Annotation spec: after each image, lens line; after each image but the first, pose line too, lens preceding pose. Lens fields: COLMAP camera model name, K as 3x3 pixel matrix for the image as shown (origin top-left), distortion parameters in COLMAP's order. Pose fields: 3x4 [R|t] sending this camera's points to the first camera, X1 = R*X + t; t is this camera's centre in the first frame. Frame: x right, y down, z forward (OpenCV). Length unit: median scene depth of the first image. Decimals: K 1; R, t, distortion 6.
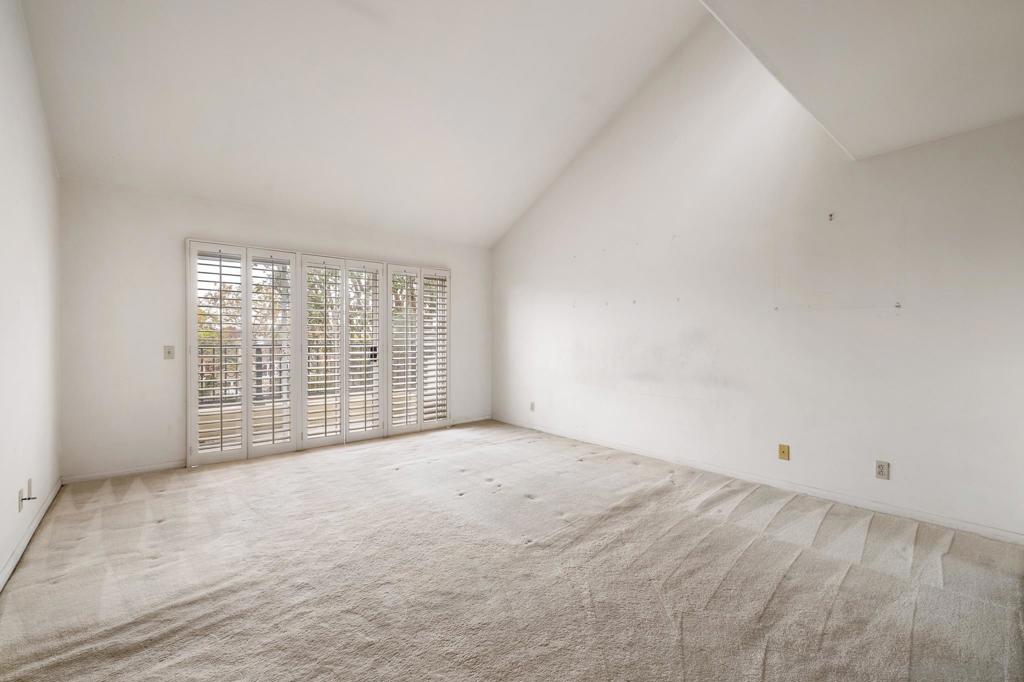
lens RADIAL K [[427.0, 0, 508.6], [0, 427.0, 343.3], [0, 0, 1]] dist [-0.001071, 0.000085]
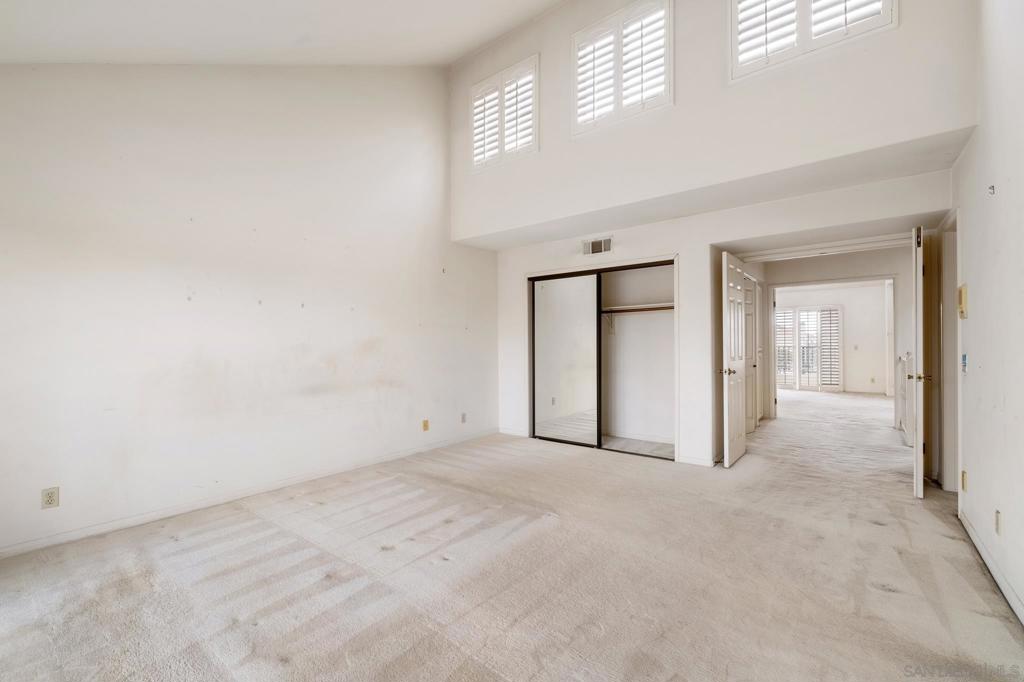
lens RADIAL K [[437.1, 0, 512.0], [0, 437.1, 341.0], [0, 0, 1]] dist [0.000482, 0.000470]
pose [[-0.207400, 0.009172, 0.978213, -1.074713], [0.017917, 0.999824, -0.005576, -0.020801], [-0.978092, 0.016371, -0.207527, 1.266950]]
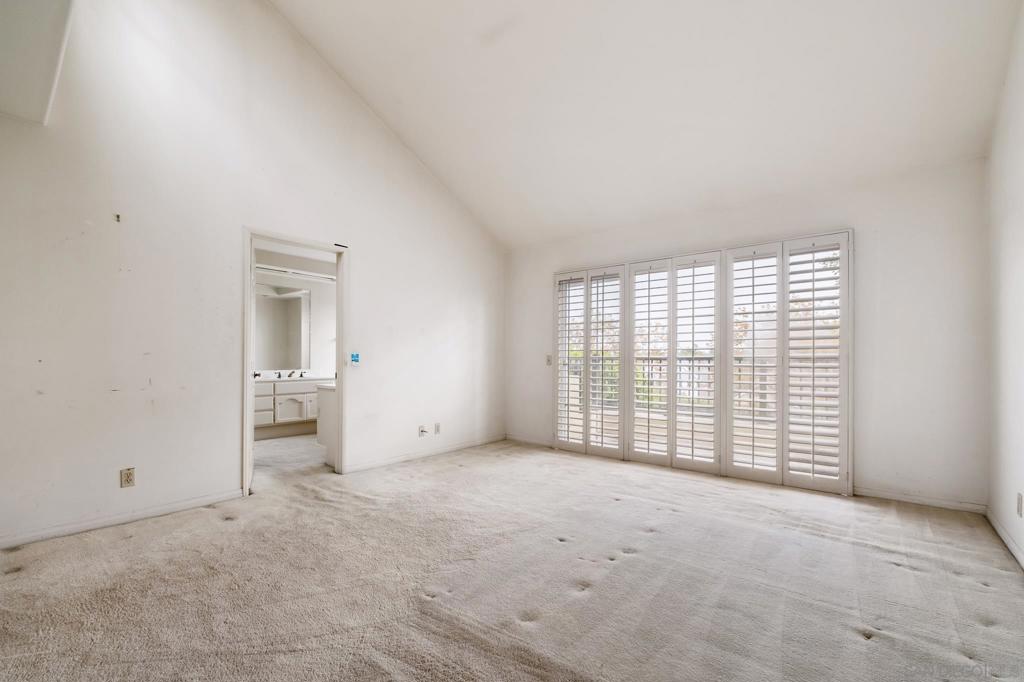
lens RADIAL K [[437.1, 0, 512.0], [0, 437.1, 341.0], [0, 0, 1]] dist [0.000482, 0.000470]
pose [[0.178334, -0.041447, -0.983097, 0.828120], [-0.015984, 0.998859, -0.045010, 0.039771], [0.983840, 0.023740, 0.177468, 0.953624]]
